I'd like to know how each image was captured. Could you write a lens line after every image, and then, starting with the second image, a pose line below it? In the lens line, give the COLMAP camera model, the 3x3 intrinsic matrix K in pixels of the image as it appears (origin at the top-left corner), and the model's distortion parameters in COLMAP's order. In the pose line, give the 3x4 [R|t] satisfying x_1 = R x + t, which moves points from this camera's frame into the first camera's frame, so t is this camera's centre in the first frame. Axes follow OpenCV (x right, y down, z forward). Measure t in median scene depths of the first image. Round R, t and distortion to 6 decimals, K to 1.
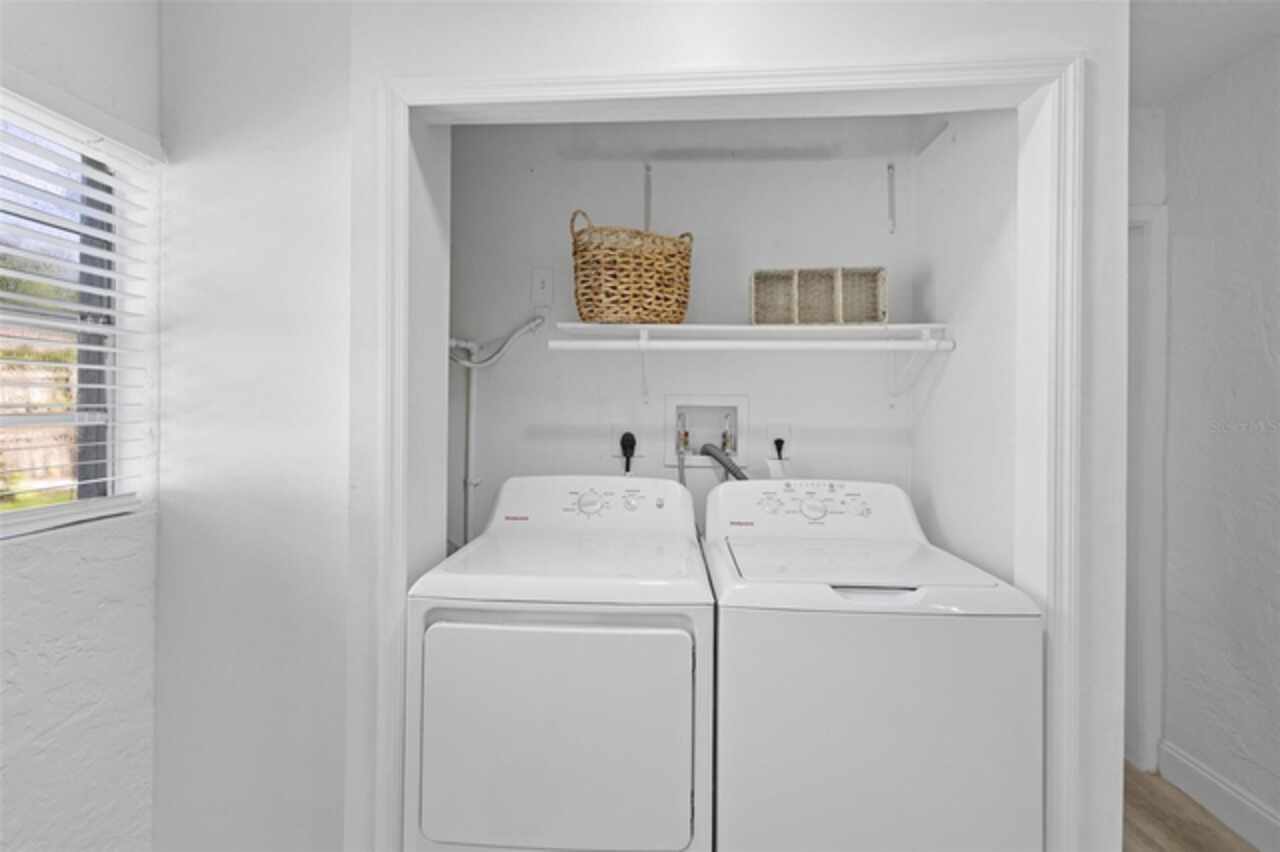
lens RADIAL K [[602.7, 0, 638.6], [0, 602.7, 414.2], [0, 0, 1]] dist [0.011867, -0.003536]
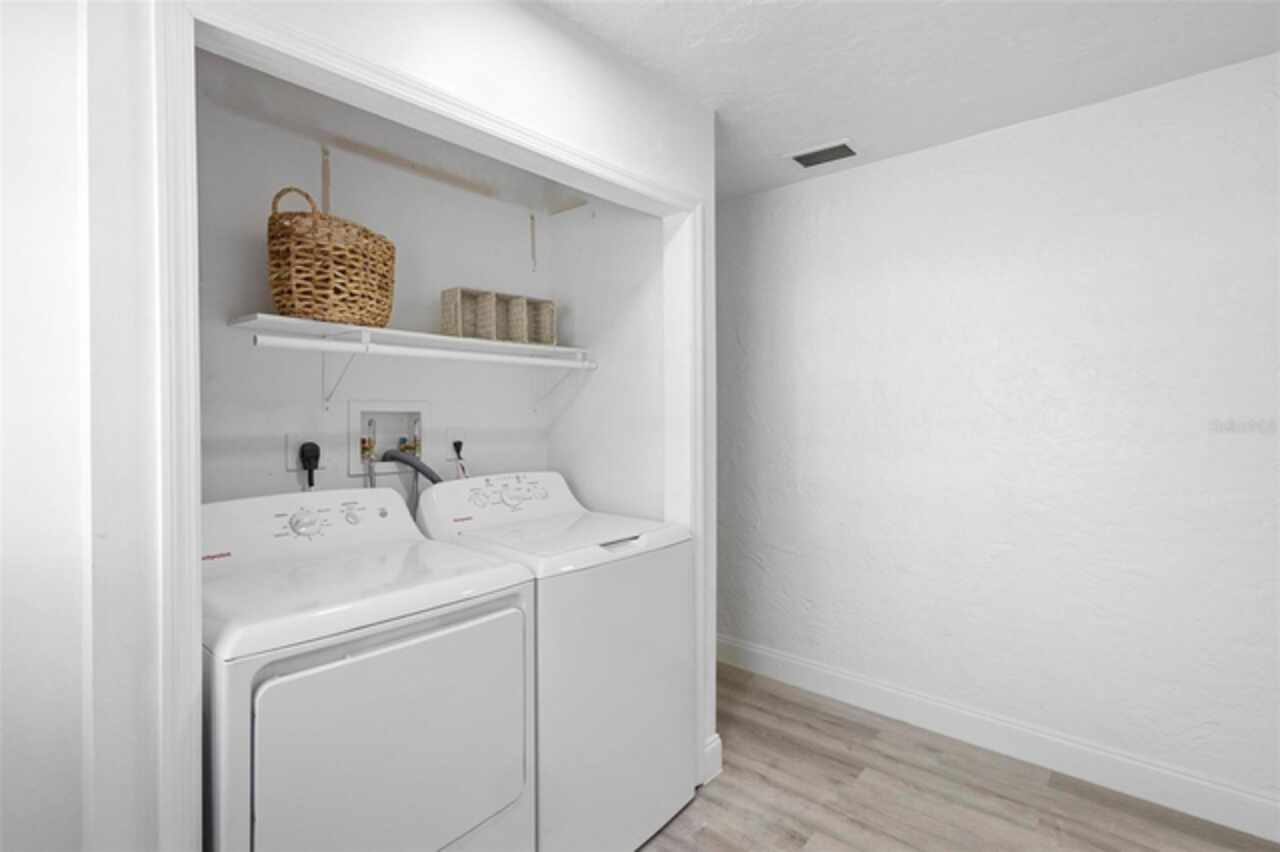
lens RADIAL K [[602.7, 0, 635.4], [0, 602.7, 420.3], [0, 0, 1]] dist [0.011867, -0.003536]
pose [[0.620918, -0.020662, 0.783603, -0.474109], [0.015538, 0.999781, 0.014051, -0.008204], [-0.783721, 0.003451, 0.621103, 0.073370]]
